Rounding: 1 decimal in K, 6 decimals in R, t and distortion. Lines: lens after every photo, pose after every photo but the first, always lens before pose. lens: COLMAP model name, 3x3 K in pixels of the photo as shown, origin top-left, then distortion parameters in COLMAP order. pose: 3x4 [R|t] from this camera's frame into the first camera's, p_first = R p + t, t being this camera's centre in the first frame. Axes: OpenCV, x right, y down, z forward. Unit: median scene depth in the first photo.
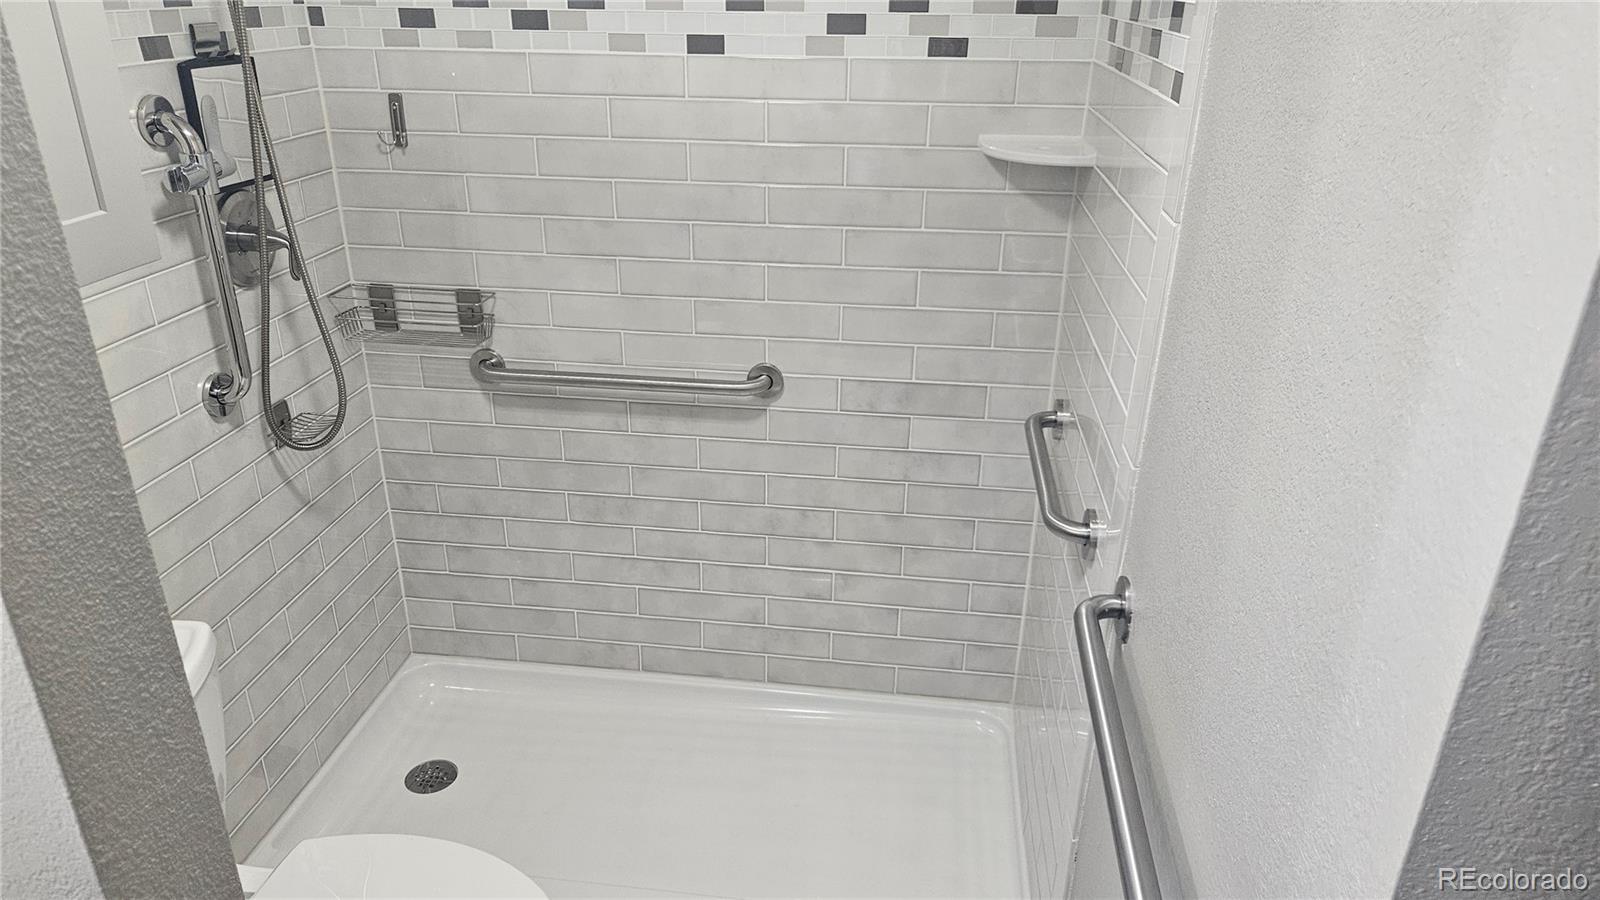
lens RADIAL K [[1063.1, 0, 772.3], [0, 1063.1, 457.6], [0, 0, 1]] dist [0.072421, -0.060597]
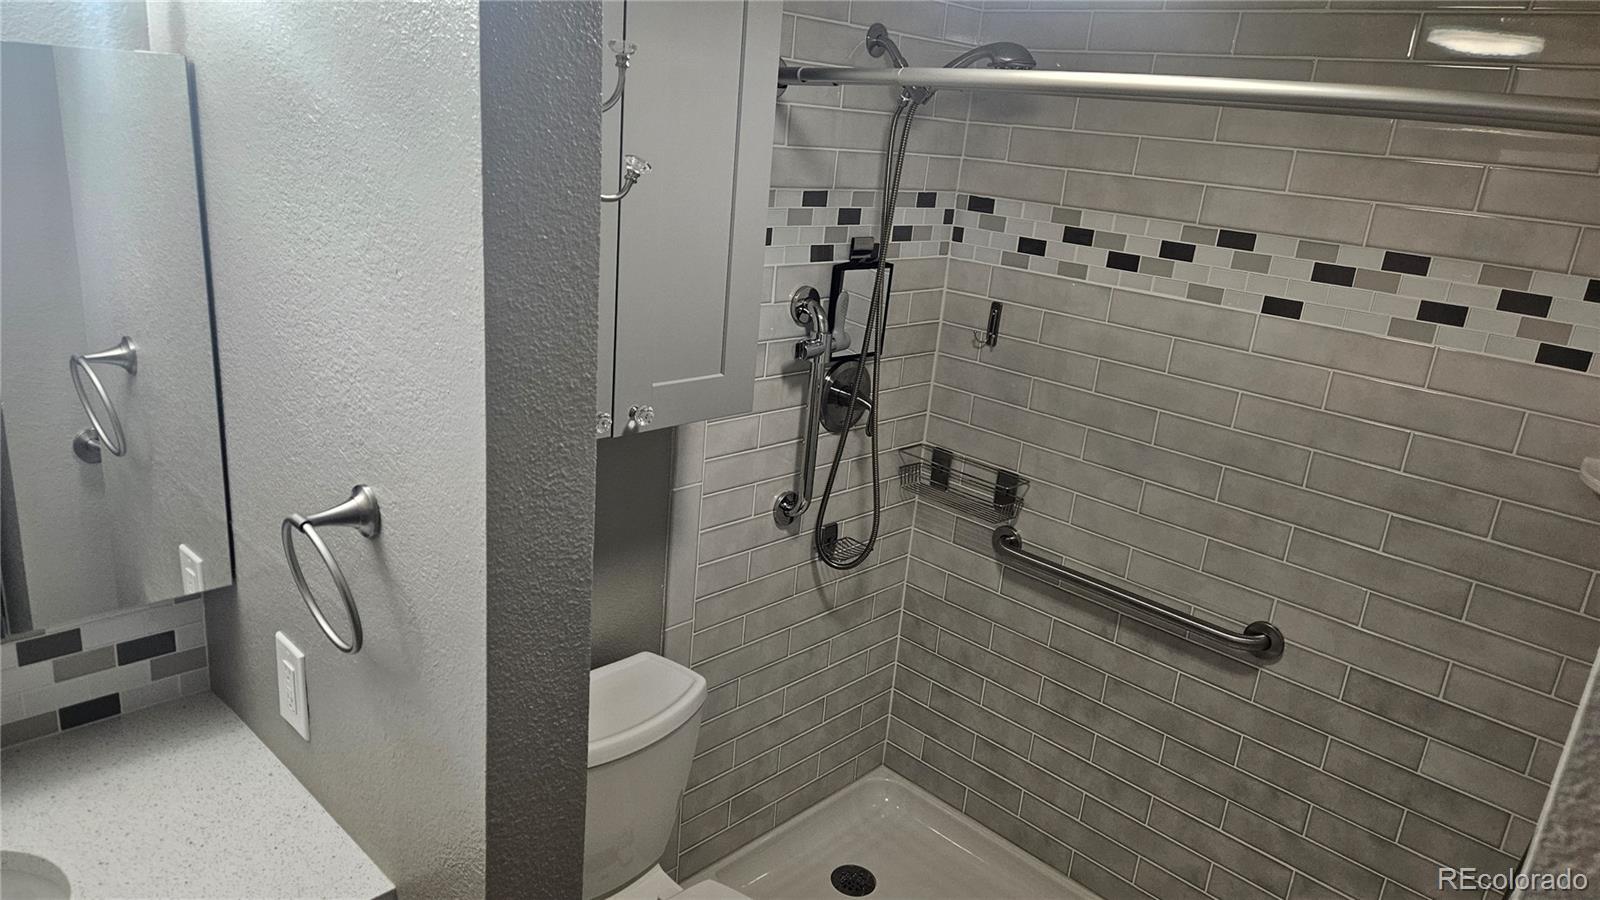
lens RADIAL K [[1052.8, 0, 809.7], [0, 1052.8, 451.9], [0, 0, 1]] dist [0.083314, -0.067323]
pose [[0.811143, 0.241218, -0.532786, 0.141632], [-0.313363, 0.948436, -0.047679, -0.063478], [0.493812, 0.205630, 0.844906, -0.048468]]
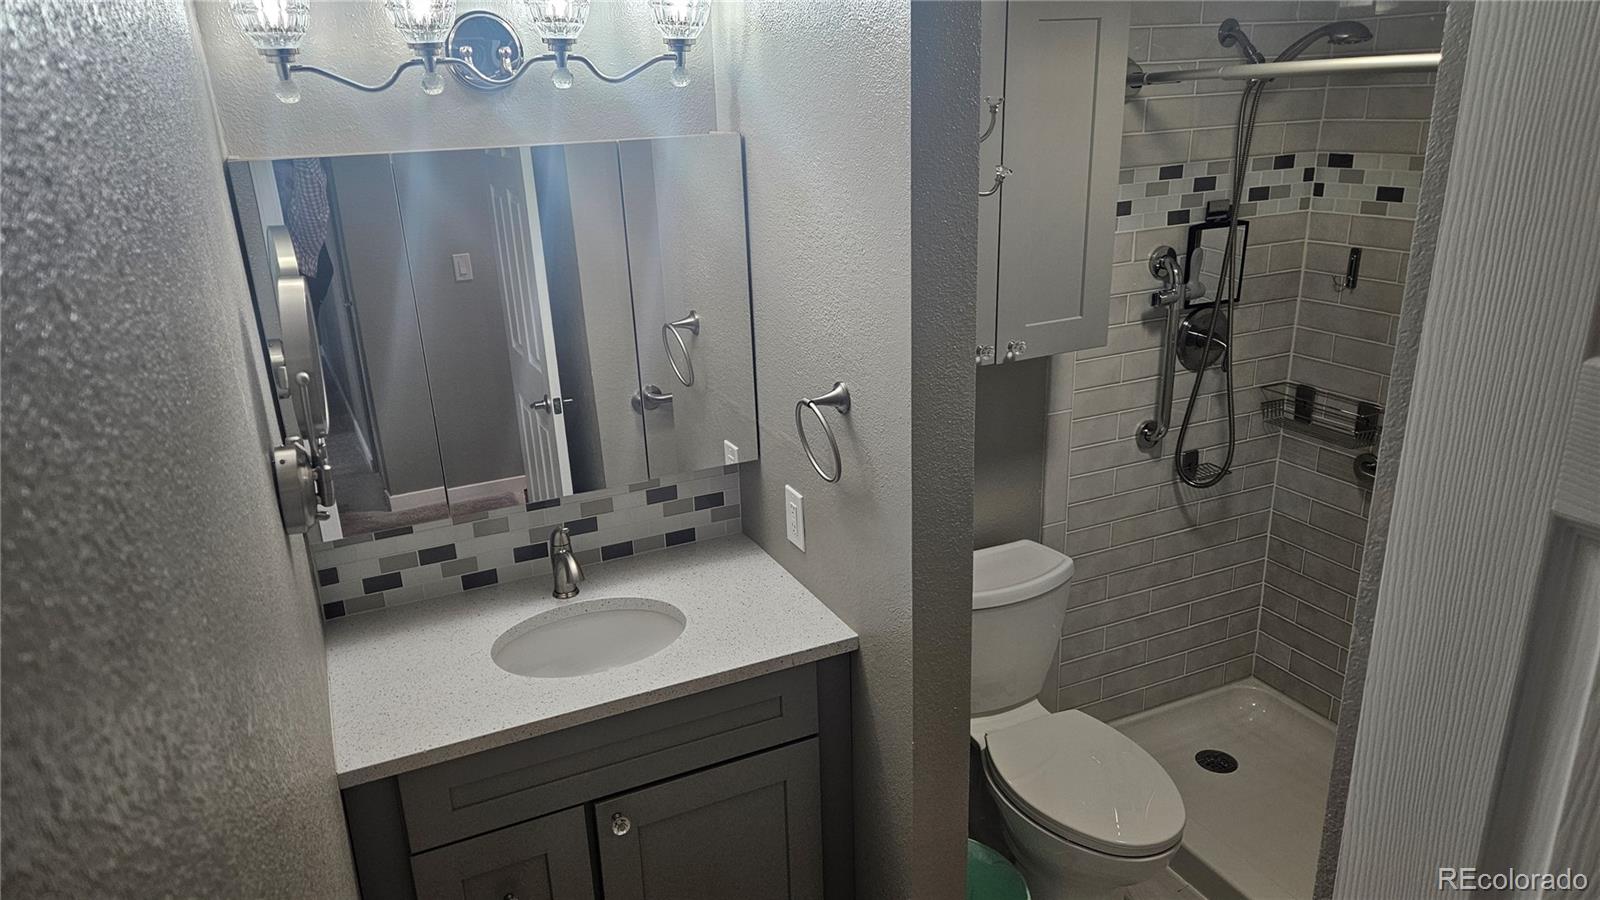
lens RADIAL K [[1055.6, 0, 786.1], [0, 1055.6, 450.0], [0, 0, 1]] dist [0.081166, -0.068163]
pose [[0.535998, 0.246787, -0.807343, 0.390848], [-0.305874, 0.948112, 0.086746, -0.009936], [0.786859, 0.200450, 0.583672, -0.250546]]
